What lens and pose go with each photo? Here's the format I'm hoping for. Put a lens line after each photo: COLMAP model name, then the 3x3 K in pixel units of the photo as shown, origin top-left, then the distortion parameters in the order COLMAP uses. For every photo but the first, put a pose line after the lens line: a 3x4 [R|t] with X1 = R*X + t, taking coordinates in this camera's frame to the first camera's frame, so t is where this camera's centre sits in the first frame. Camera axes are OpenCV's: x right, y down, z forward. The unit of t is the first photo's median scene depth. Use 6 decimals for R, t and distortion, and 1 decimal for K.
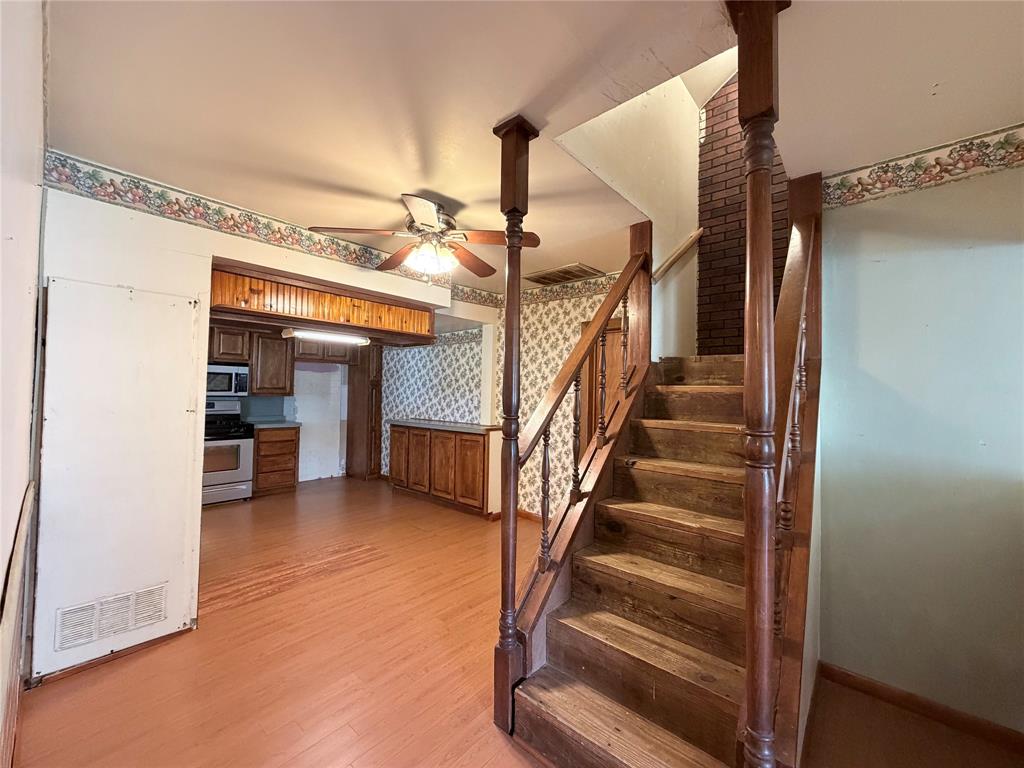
lens RADIAL K [[409.8, 0, 512.1], [0, 409.8, 383.2], [0, 0, 1]] dist [0.002991, 0.000066]
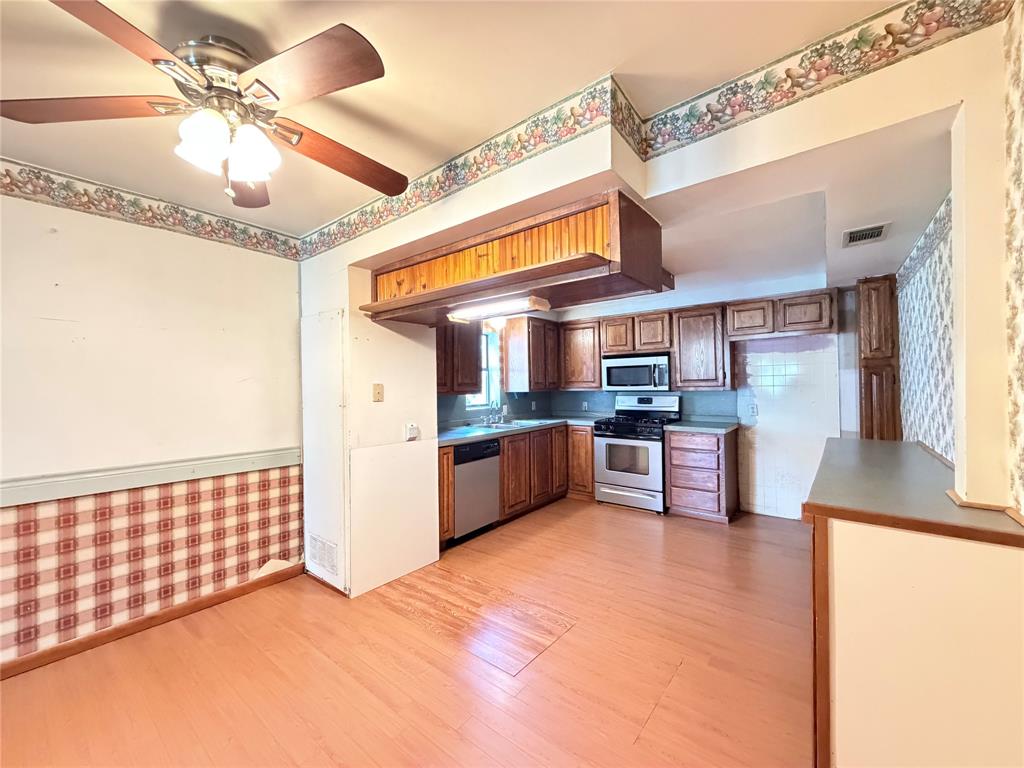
lens RADIAL K [[409.8, 0, 511.4], [0, 409.8, 383.9], [0, 0, 1]] dist [0.002991, 0.000066]
pose [[0.035256, -0.020457, -0.999169, 0.184642], [0.038736, 0.999067, -0.019088, 0.021753], [0.998627, -0.038031, 0.036016, 0.676394]]
